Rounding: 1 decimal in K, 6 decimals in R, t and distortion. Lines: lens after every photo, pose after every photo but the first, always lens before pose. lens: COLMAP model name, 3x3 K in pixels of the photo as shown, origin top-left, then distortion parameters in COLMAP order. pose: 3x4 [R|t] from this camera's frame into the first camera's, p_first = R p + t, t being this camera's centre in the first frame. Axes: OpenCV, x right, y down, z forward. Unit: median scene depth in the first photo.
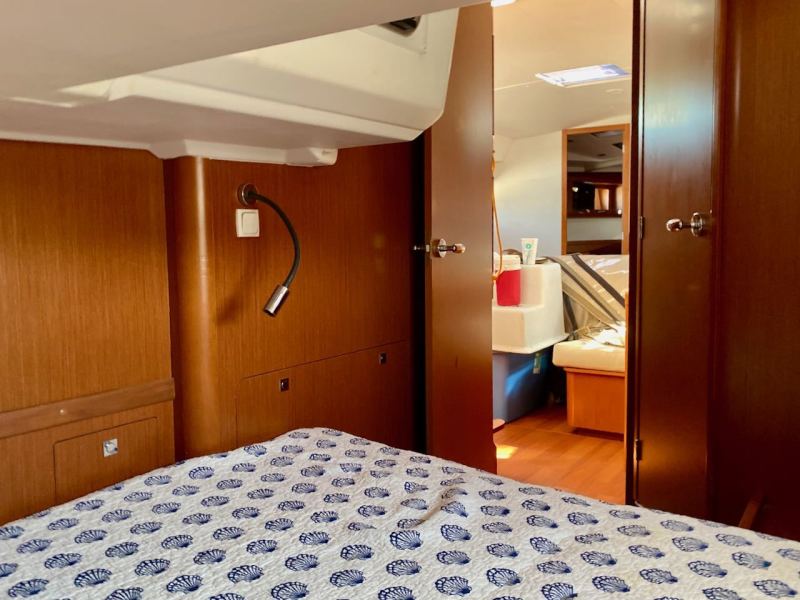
lens RADIAL K [[727.8, 0, 398.4], [0, 727.8, 289.4], [0, 0, 1]] dist [0.039655, -0.014298]
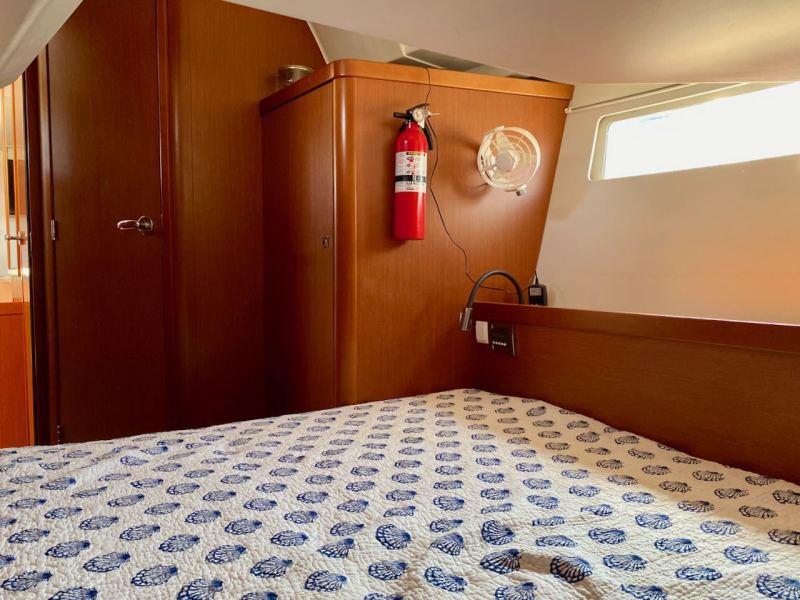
lens RADIAL K [[678.0, 0, 400.0], [0, 678.0, 300.0], [0, 0, 1]] dist [0.106635, -0.007826]
pose [[0.354269, -0.030368, 0.934650, -0.617869], [0.082898, 0.996558, 0.000958, 0.082925], [-0.931462, 0.077141, 0.355567, 0.207586]]
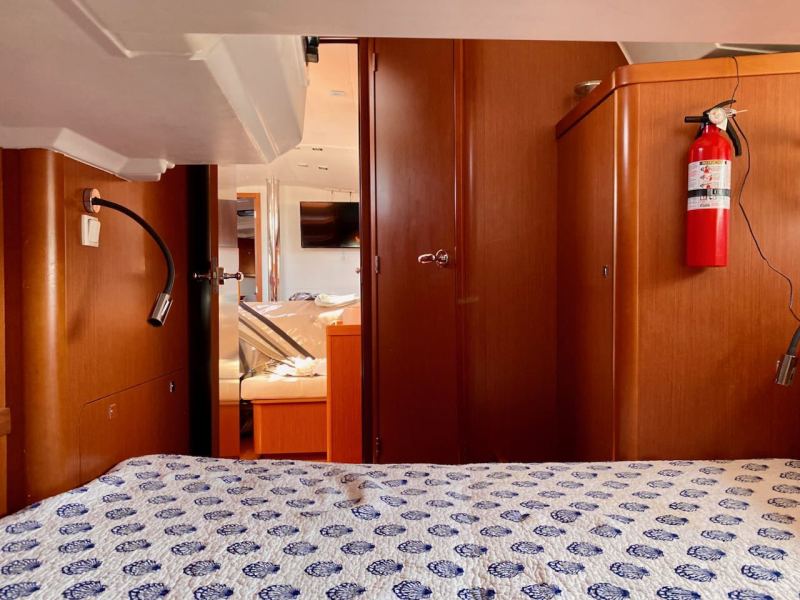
lens RADIAL K [[666.7, 0, 400.0], [0, 666.7, 300.0], [0, 0, 1]] dist [0.044042, 0.003579]
pose [[0.795105, 0.005716, 0.606445, -0.431731], [0.044957, 0.996649, -0.068336, 0.073365], [-0.604803, 0.081598, 0.792183, 0.112577]]
